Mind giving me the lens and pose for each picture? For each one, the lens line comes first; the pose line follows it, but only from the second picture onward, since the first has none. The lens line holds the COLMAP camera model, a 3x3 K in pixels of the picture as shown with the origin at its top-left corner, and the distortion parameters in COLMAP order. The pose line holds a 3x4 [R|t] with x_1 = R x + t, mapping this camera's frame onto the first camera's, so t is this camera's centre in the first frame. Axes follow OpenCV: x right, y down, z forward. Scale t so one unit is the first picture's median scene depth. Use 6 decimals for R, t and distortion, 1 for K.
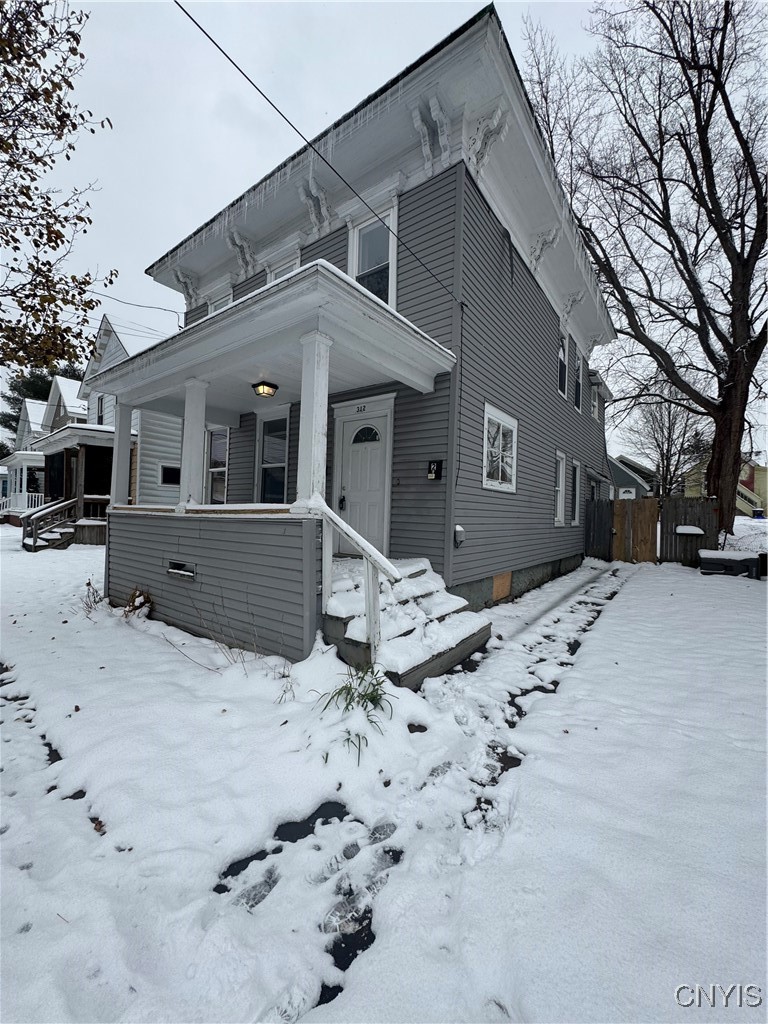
lens RADIAL K [[412.0, 0, 387.0], [0, 412.0, 511.8], [0, 0, 1]] dist [-0.001327, 0.000144]
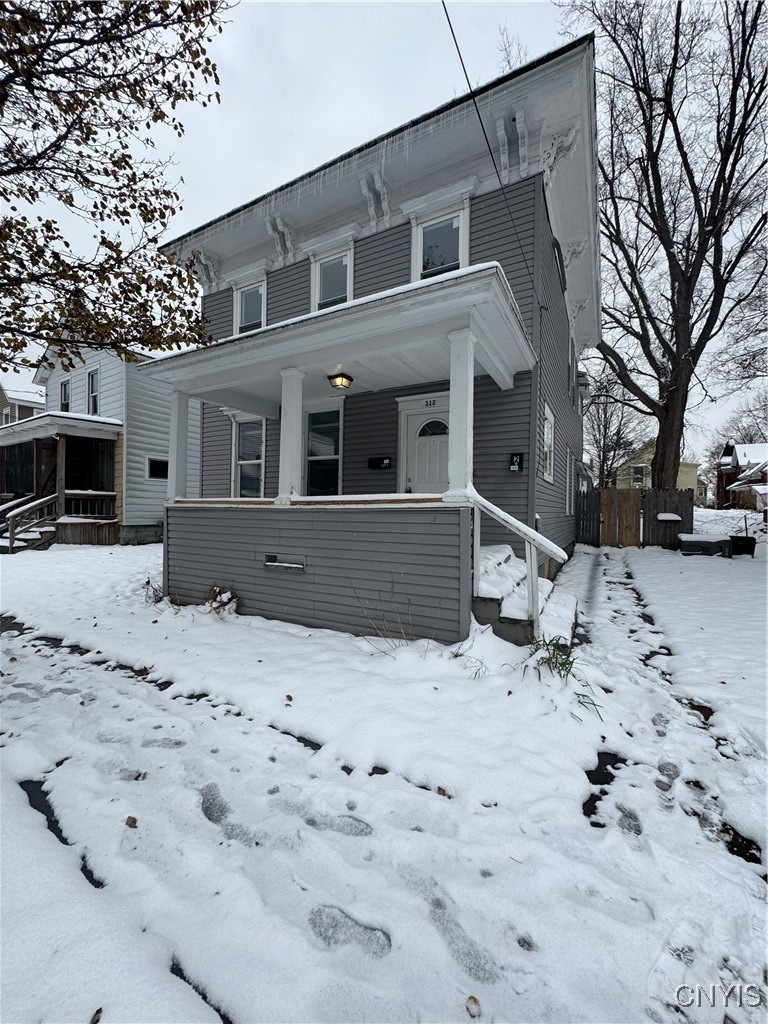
lens RADIAL K [[412.5, 0, 384.0], [0, 412.5, 512.0], [0, 0, 1]] dist [-0.001548, 0.000158]
pose [[0.989346, -0.015085, 0.144799, -0.377533], [0.013126, 0.999809, 0.014479, 0.008069], [-0.144989, -0.012424, 0.989355, -0.011339]]
